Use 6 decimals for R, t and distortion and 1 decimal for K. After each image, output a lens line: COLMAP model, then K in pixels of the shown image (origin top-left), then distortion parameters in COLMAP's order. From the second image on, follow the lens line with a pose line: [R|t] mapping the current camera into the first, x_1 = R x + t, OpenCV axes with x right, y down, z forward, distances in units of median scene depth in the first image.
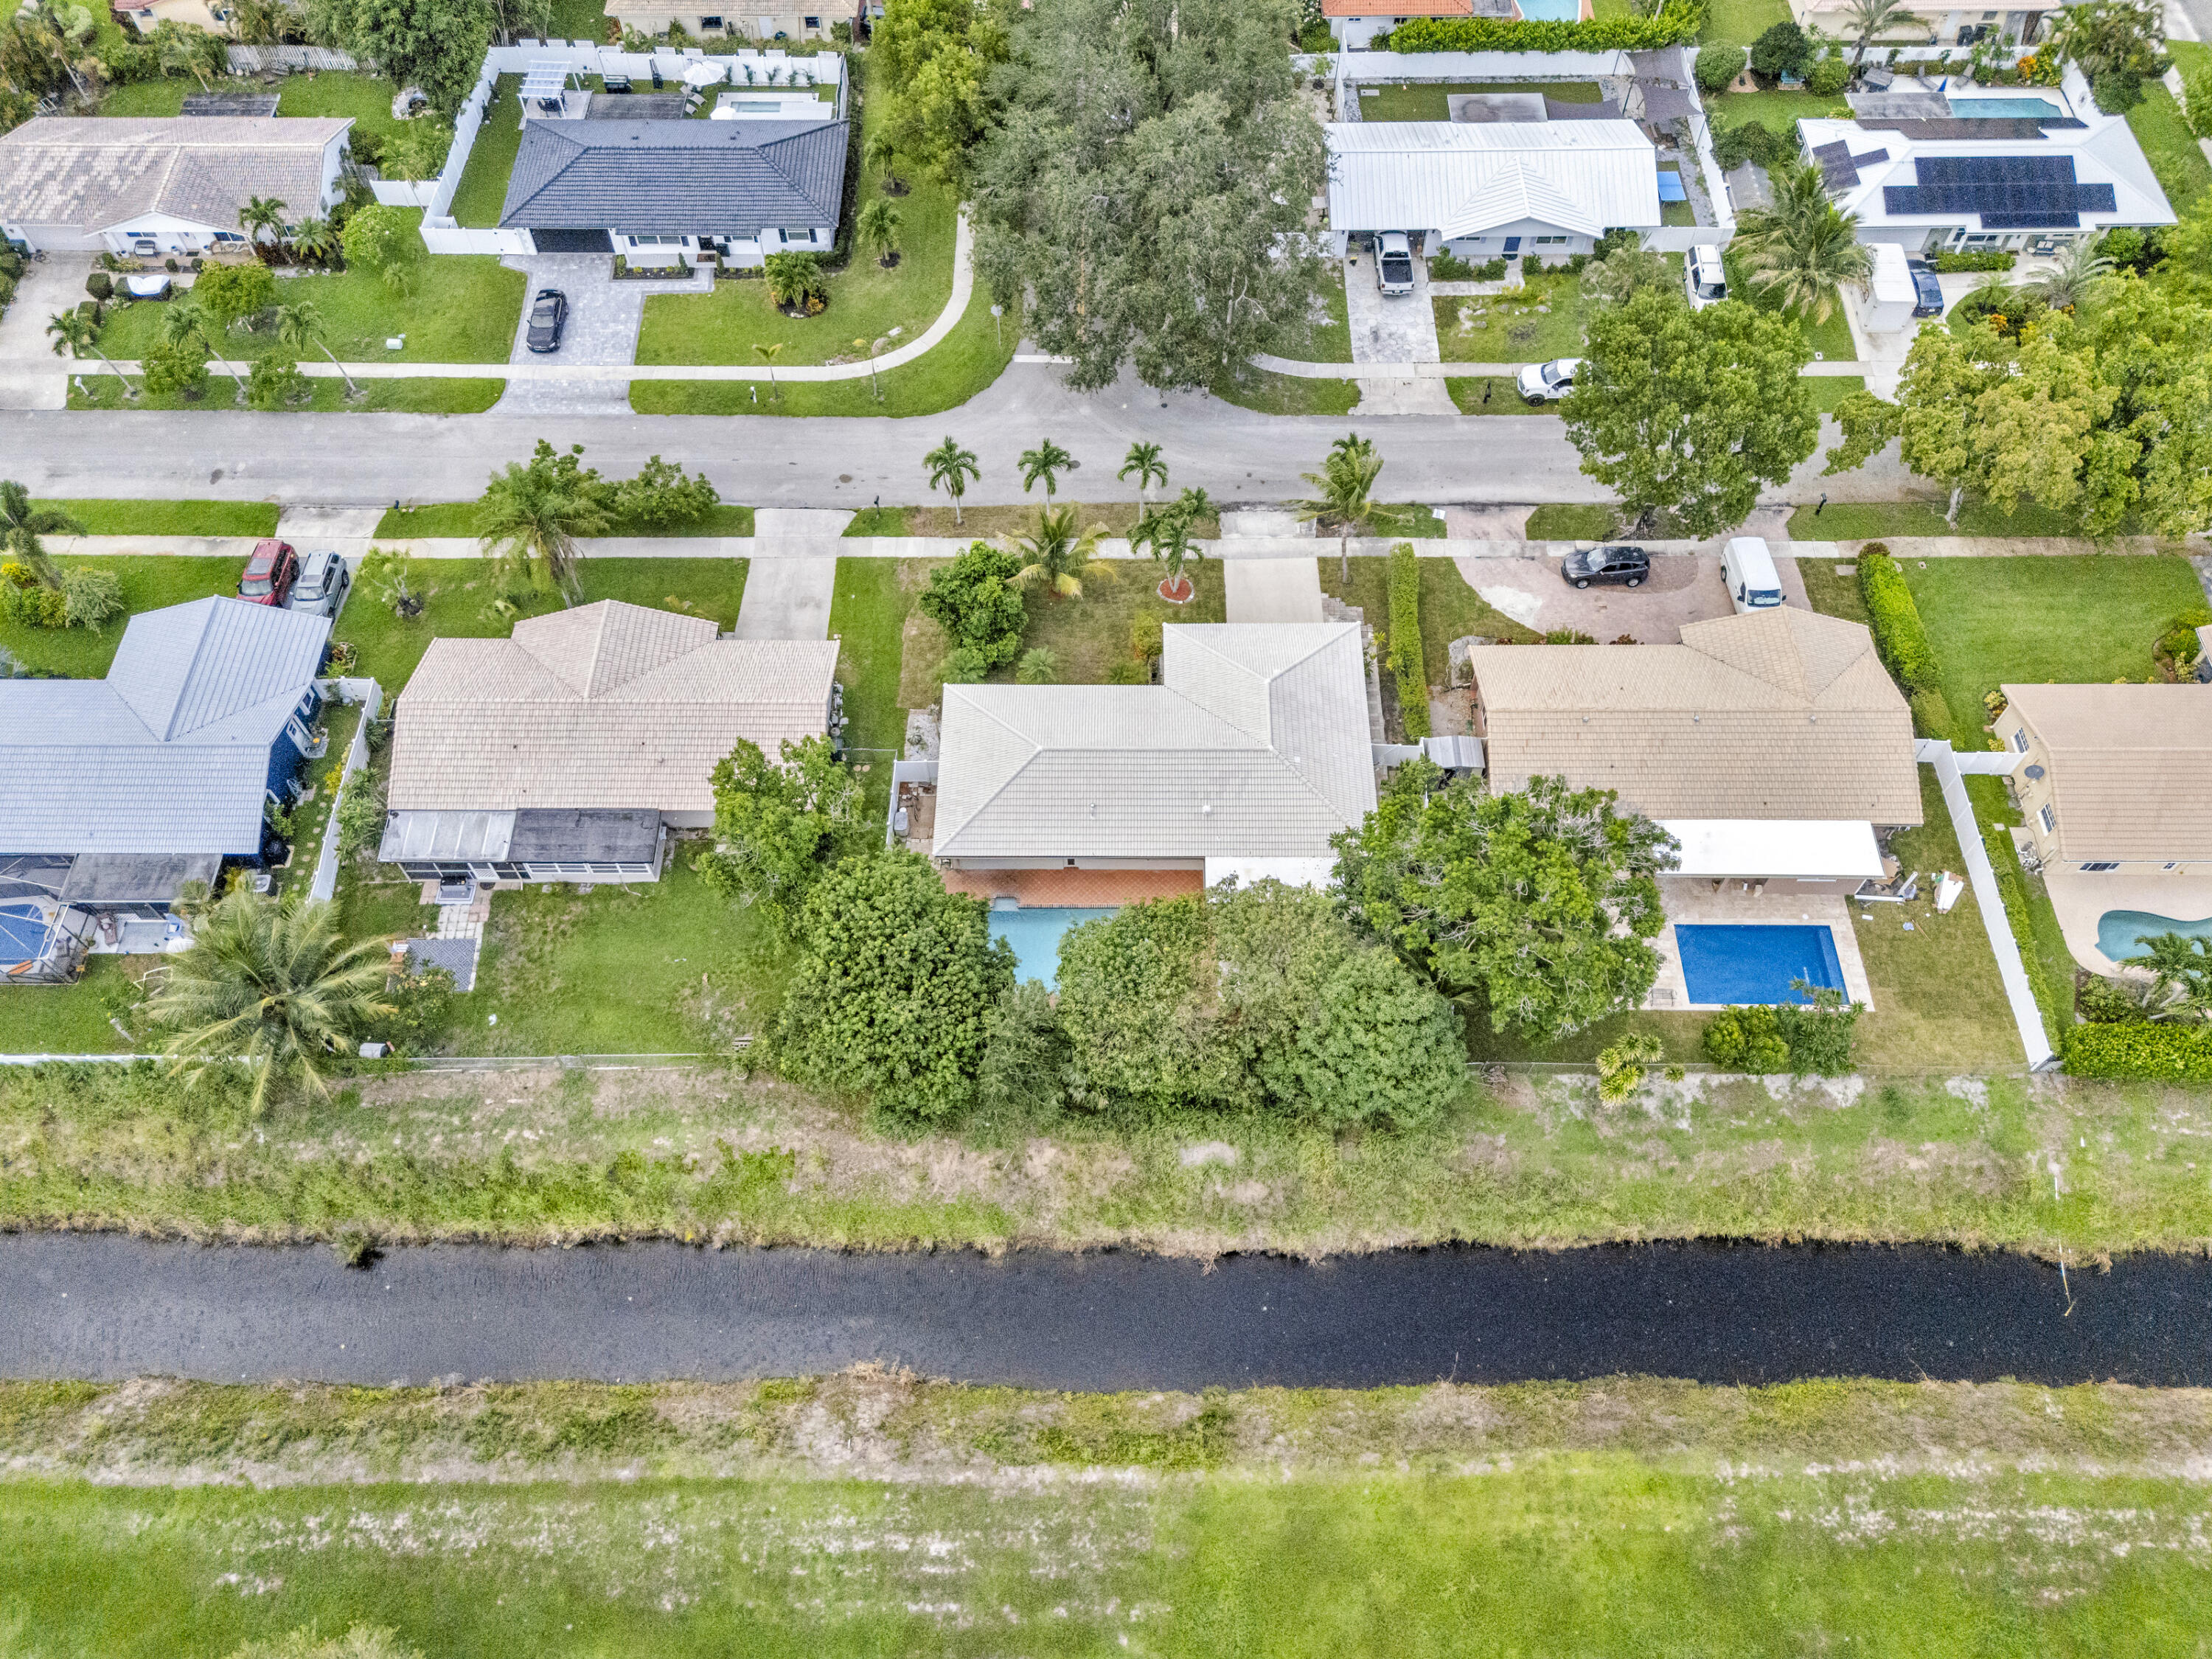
lens RADIAL K [[1559.0, 0, 1107.9], [0, 1559.0, 830.5], [0, 0, 1]] dist [-0.000286, -0.000371]
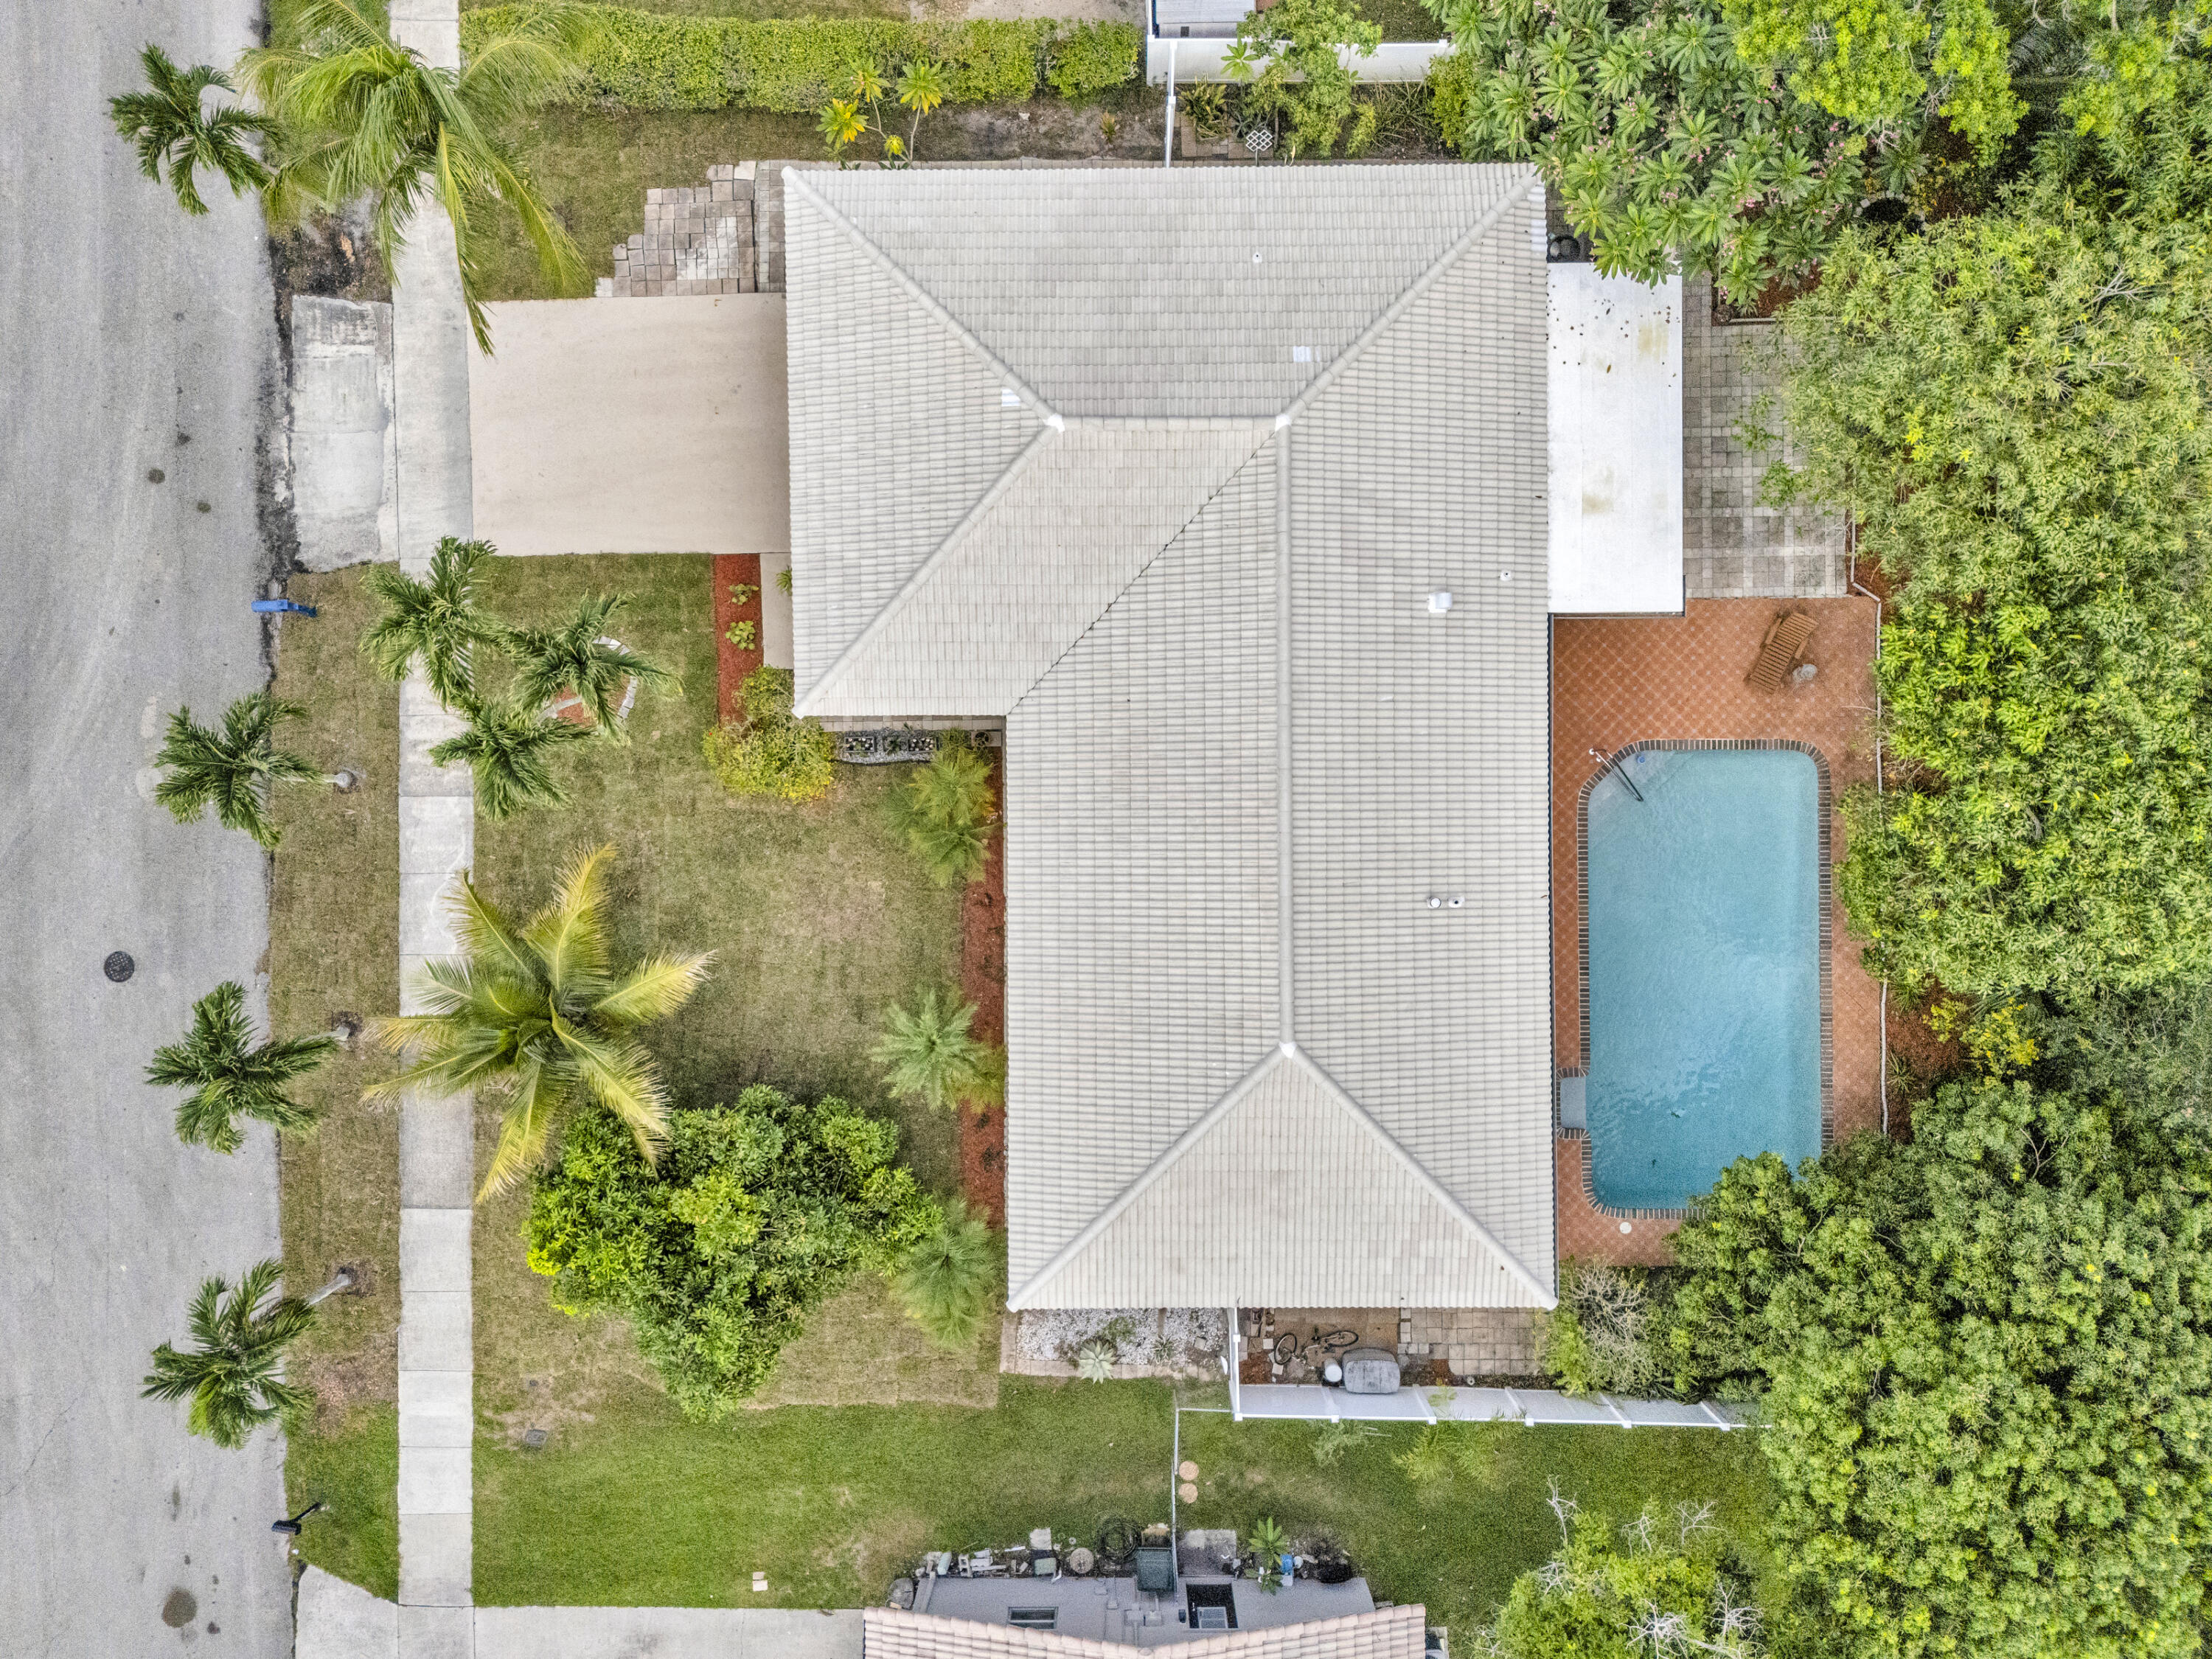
lens RADIAL K [[1559.0, 0, 1104.6], [0, 1559.0, 833.7], [0, 0, 1]] dist [-0.000286, -0.000371]
pose [[0.000823, -0.999893, 0.014610, 0.003188], [0.836723, 0.008689, 0.547557, -0.266599], [-0.547625, 0.011774, 0.836641, 0.641463]]
